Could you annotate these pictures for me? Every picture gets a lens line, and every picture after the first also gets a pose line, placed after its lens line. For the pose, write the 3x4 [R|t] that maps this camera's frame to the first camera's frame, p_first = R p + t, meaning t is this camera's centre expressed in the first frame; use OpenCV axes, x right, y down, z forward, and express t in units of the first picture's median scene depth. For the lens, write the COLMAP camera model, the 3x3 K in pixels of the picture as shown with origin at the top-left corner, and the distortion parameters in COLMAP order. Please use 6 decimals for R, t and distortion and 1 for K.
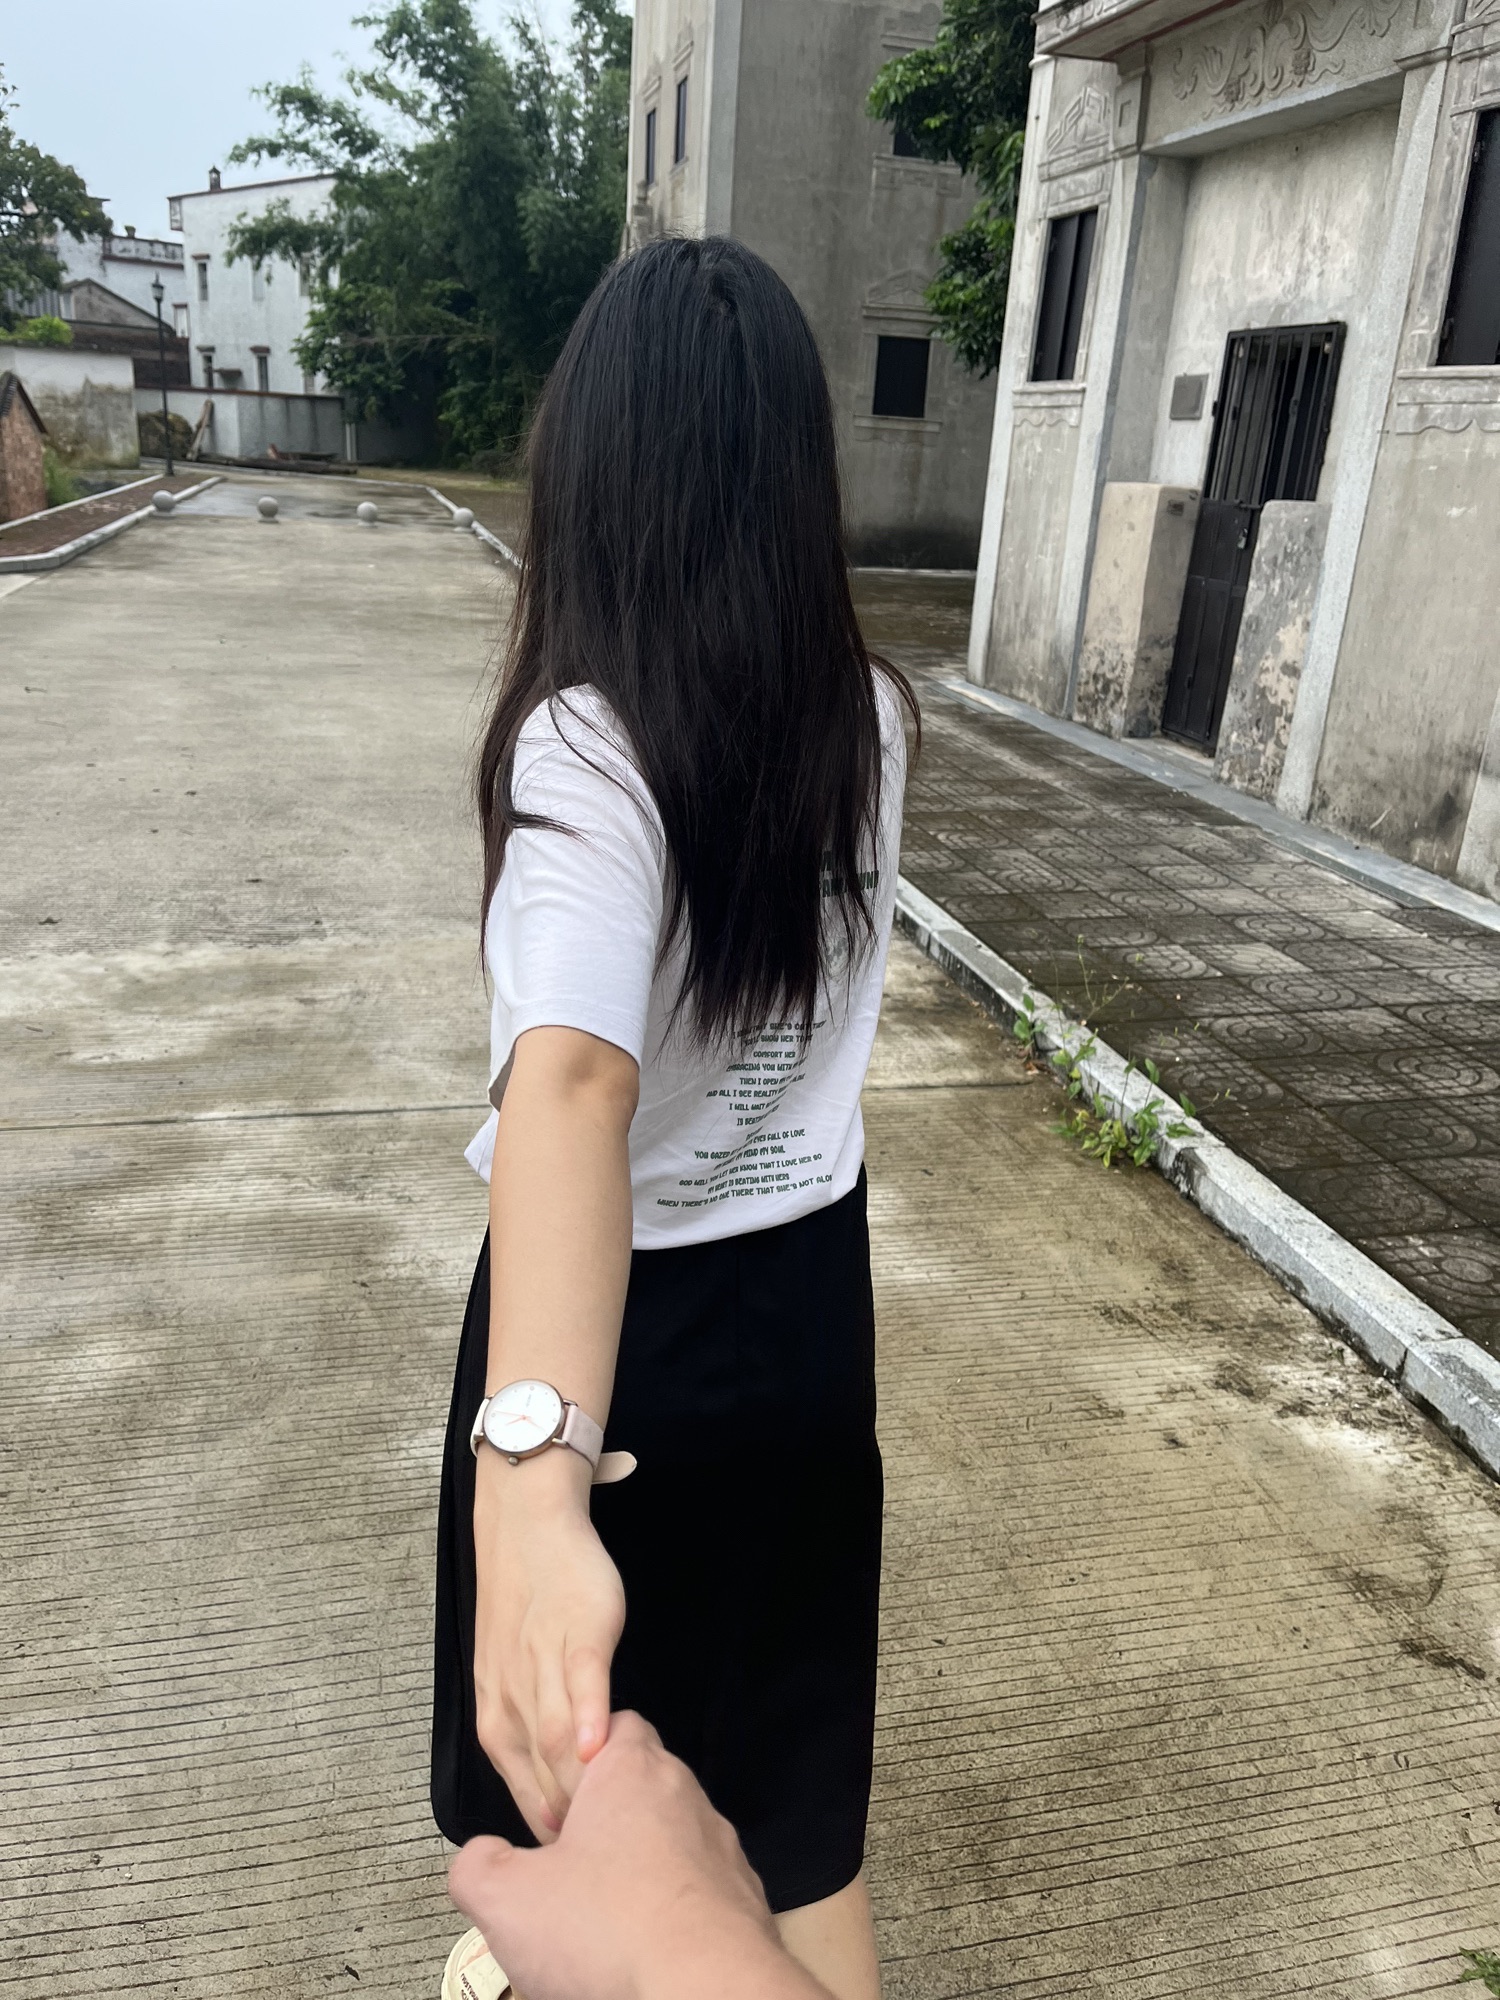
lens RADIAL K [[1517.9, 0, 743.9], [0, 1517.9, 1007.6], [0, 0, 1]] dist [0.076533, -0.099885]
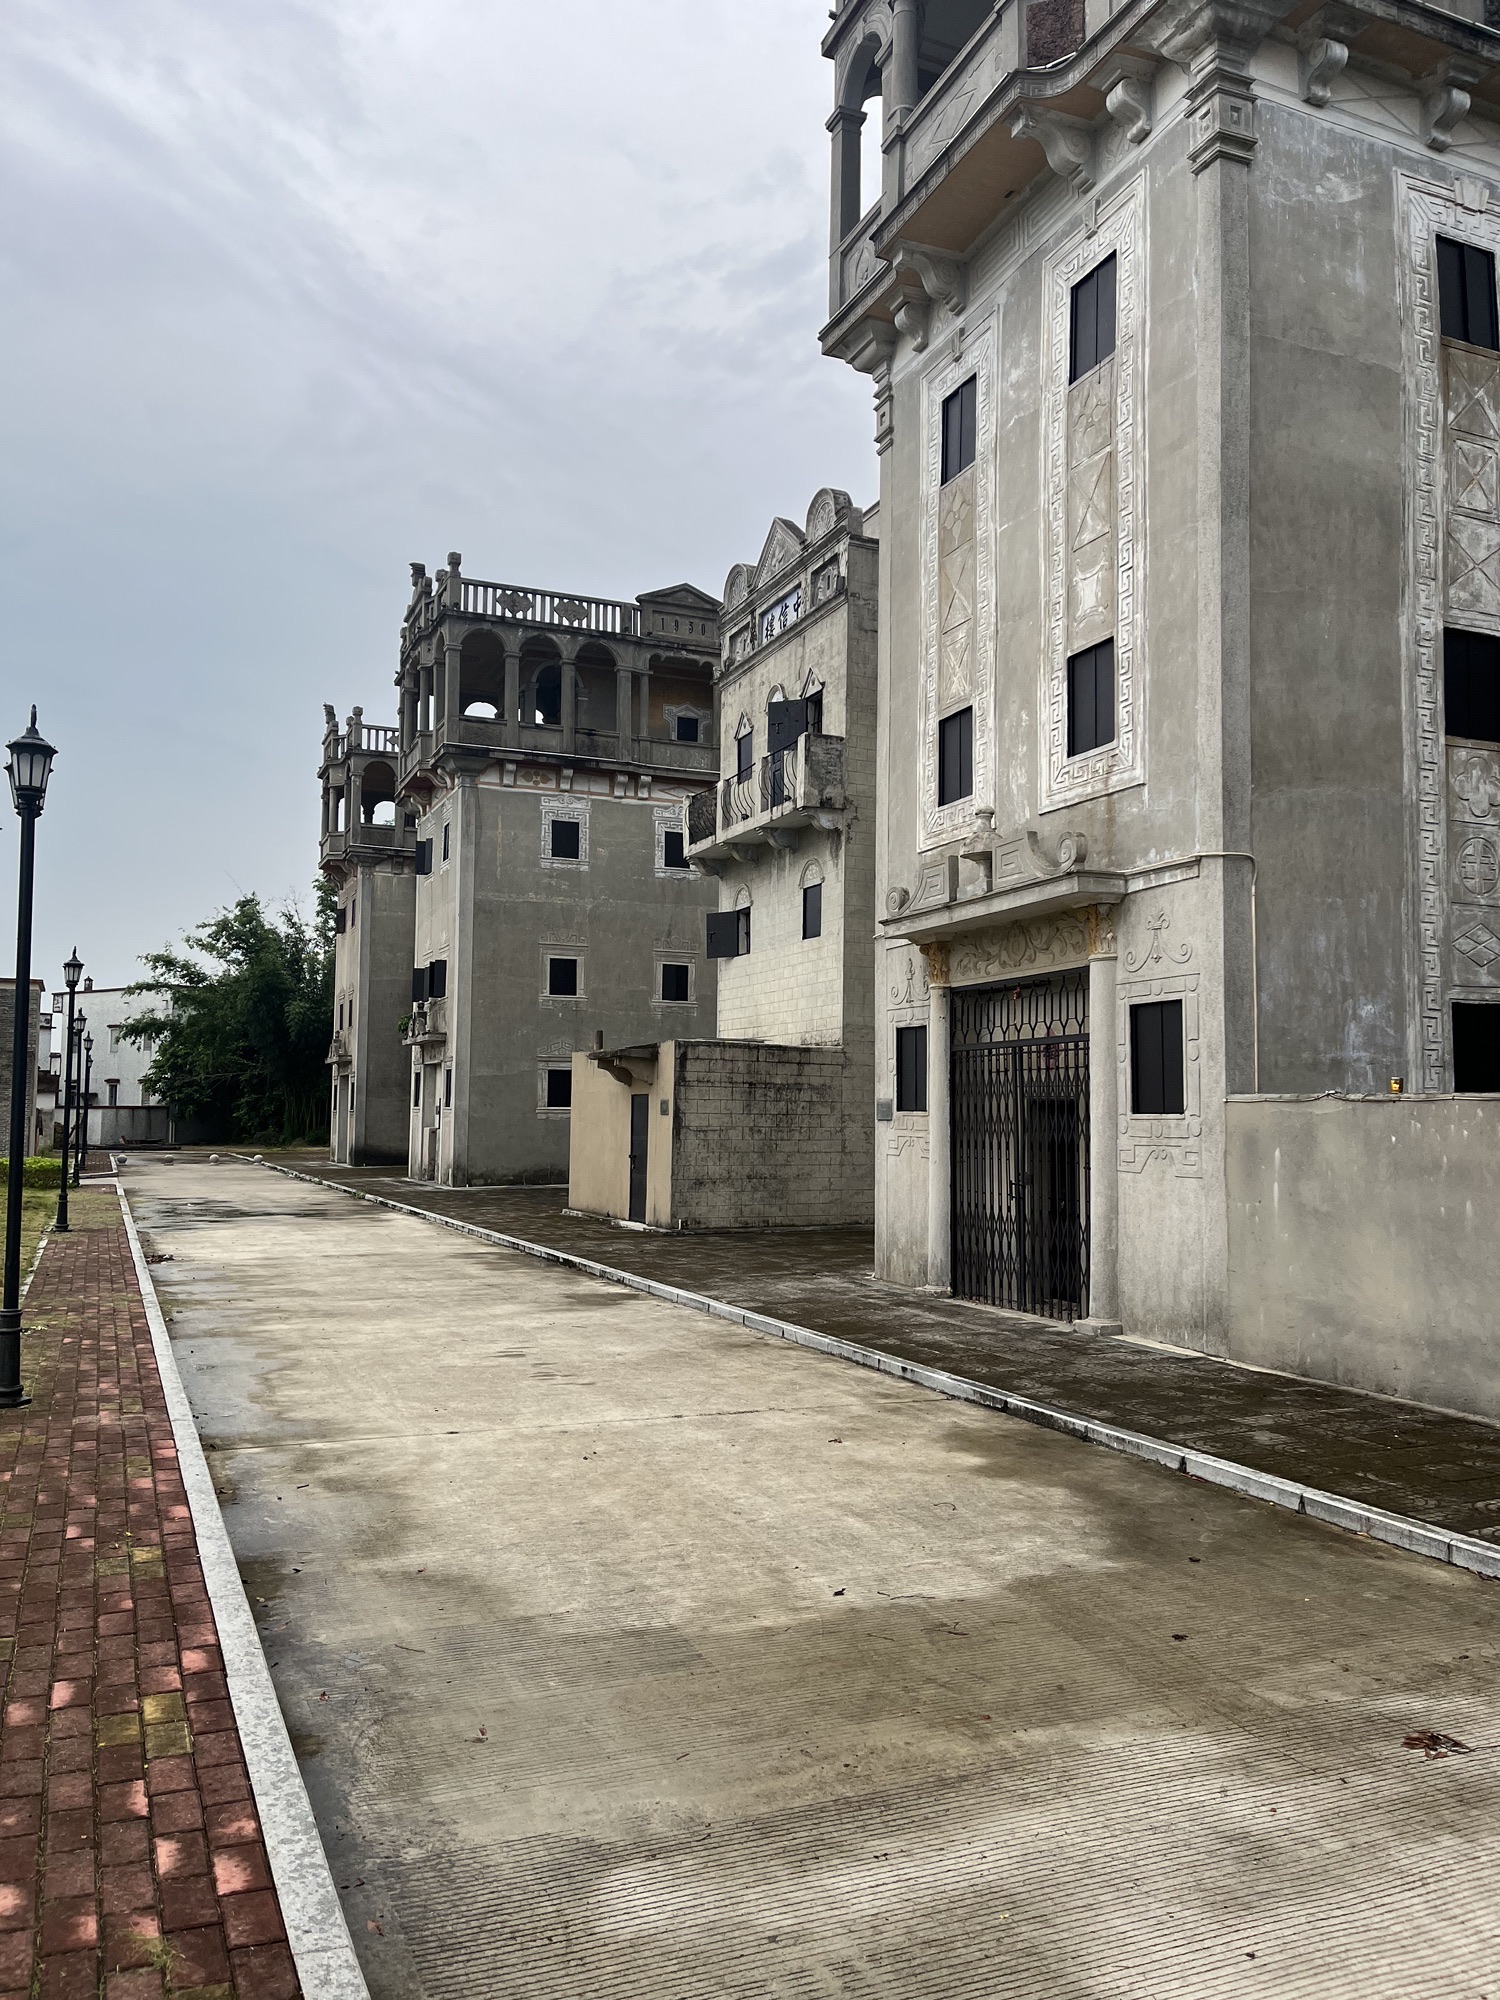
lens RADIAL K [[1517.9, 0, 747.1], [0, 1517.9, 1022.1], [0, 0, 1]] dist [0.076533, -0.099885]
pose [[0.985294, -0.035948, 0.167042, 0.088120], [0.099788, 0.914639, -0.391762, 0.255772], [-0.138701, 0.402669, 0.904776, -0.691039]]
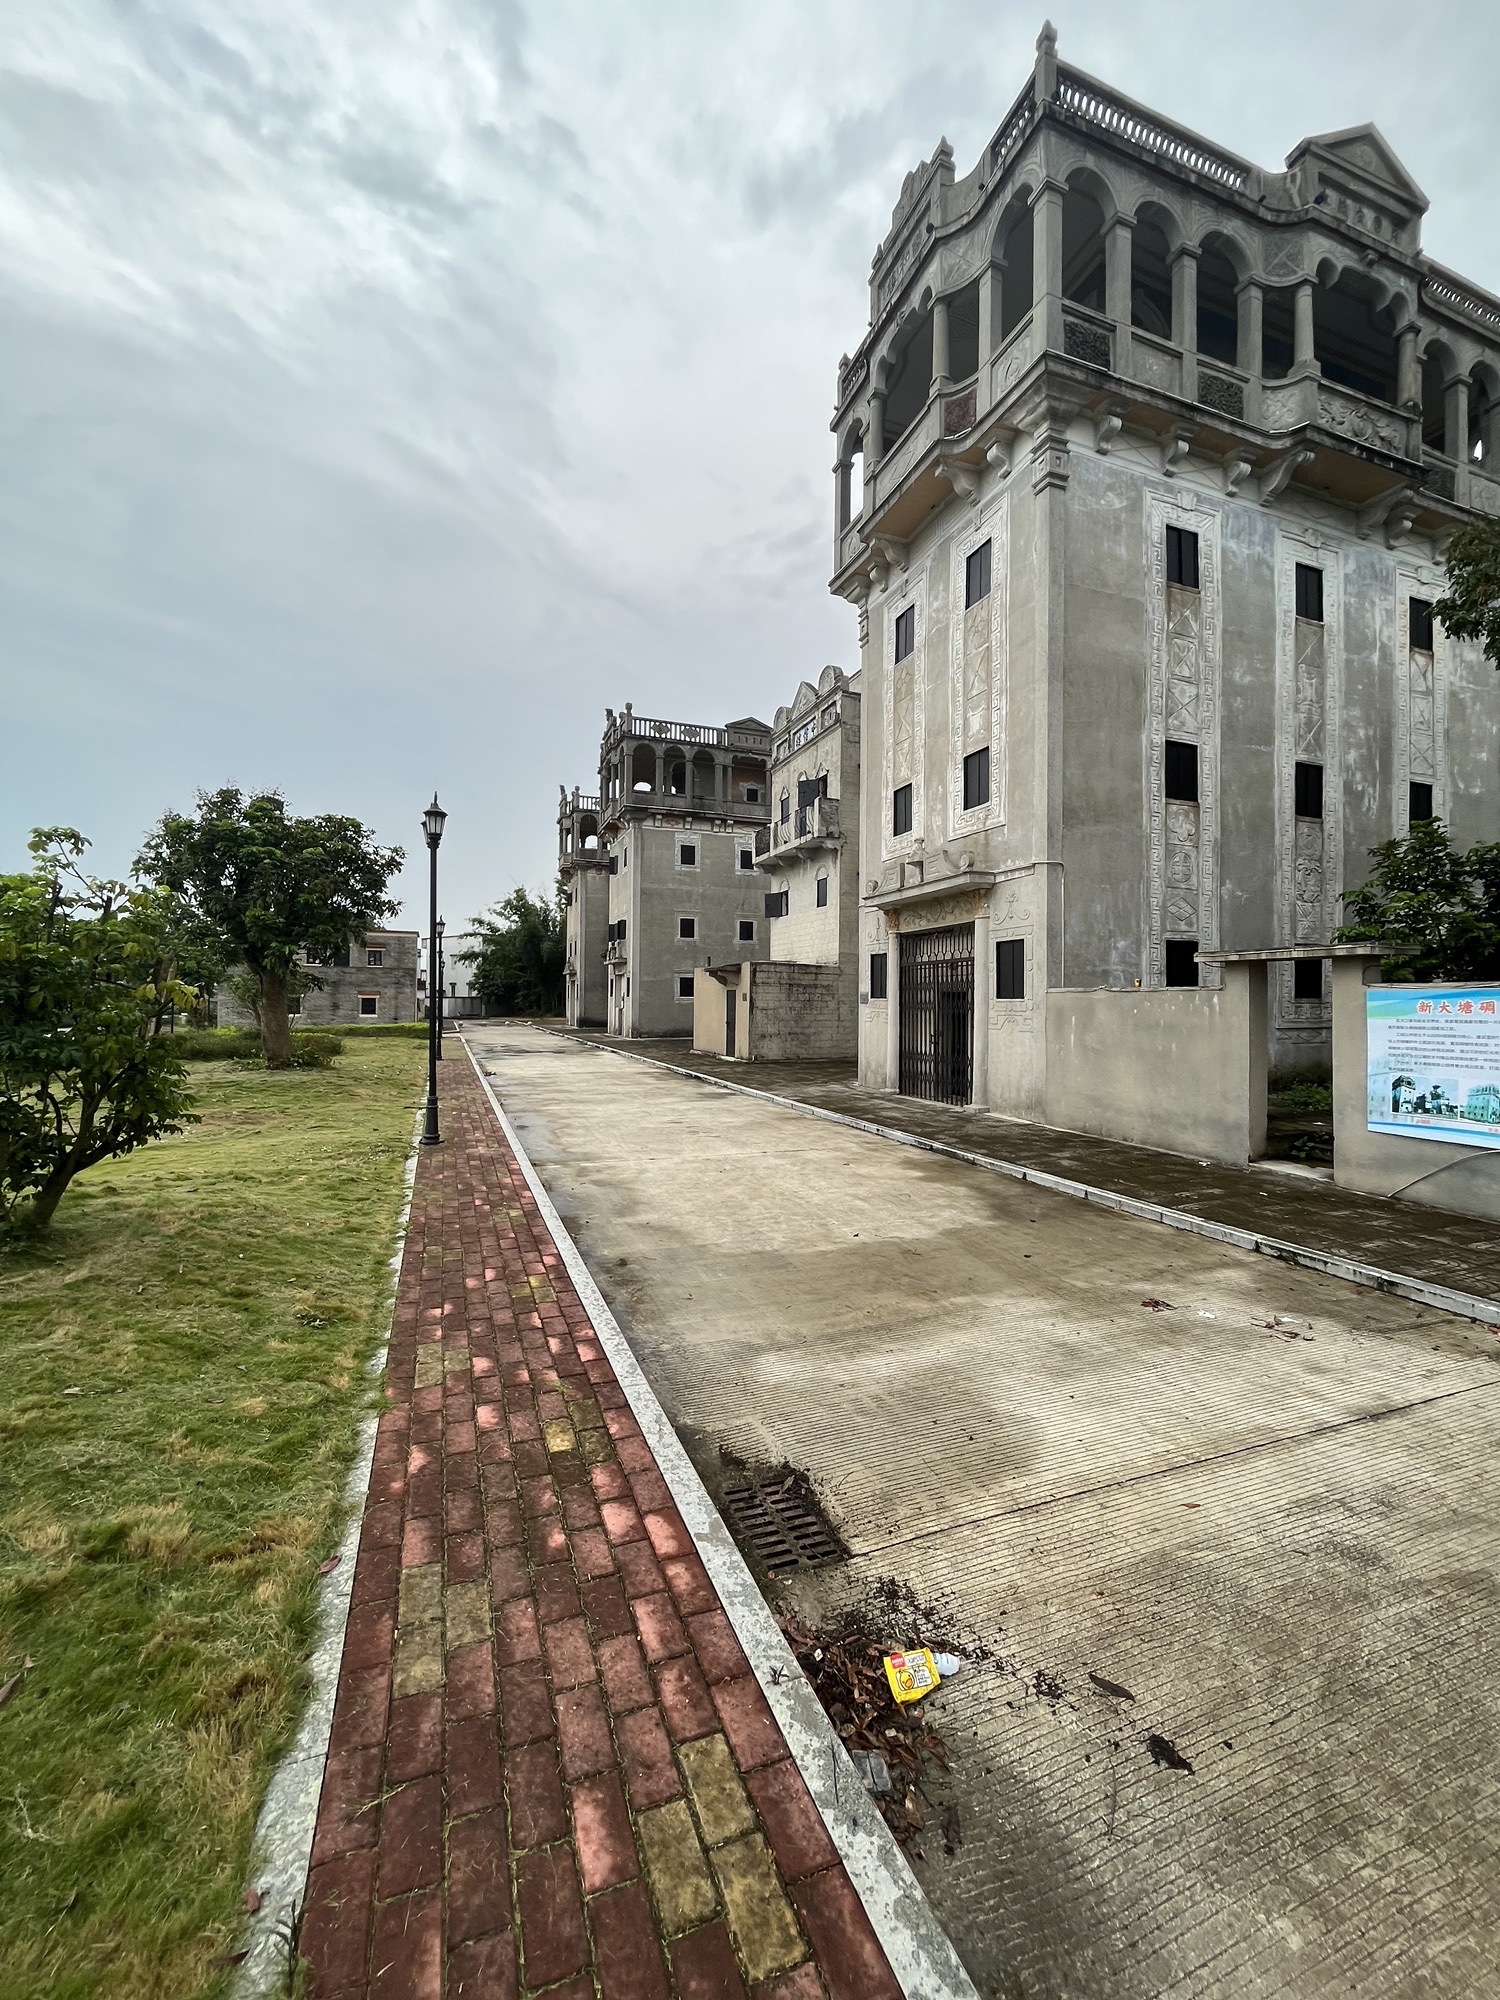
lens RADIAL K [[809.2, 0, 749.3], [0, 809.2, 1000.5], [0, 0, 1]] dist [-0.006378, 0.000362]
pose [[0.990702, -0.047889, 0.127339, 0.081517], [0.088949, 0.936232, -0.339937, 0.257849], [-0.102940, 0.348103, 0.931787, -0.696246]]
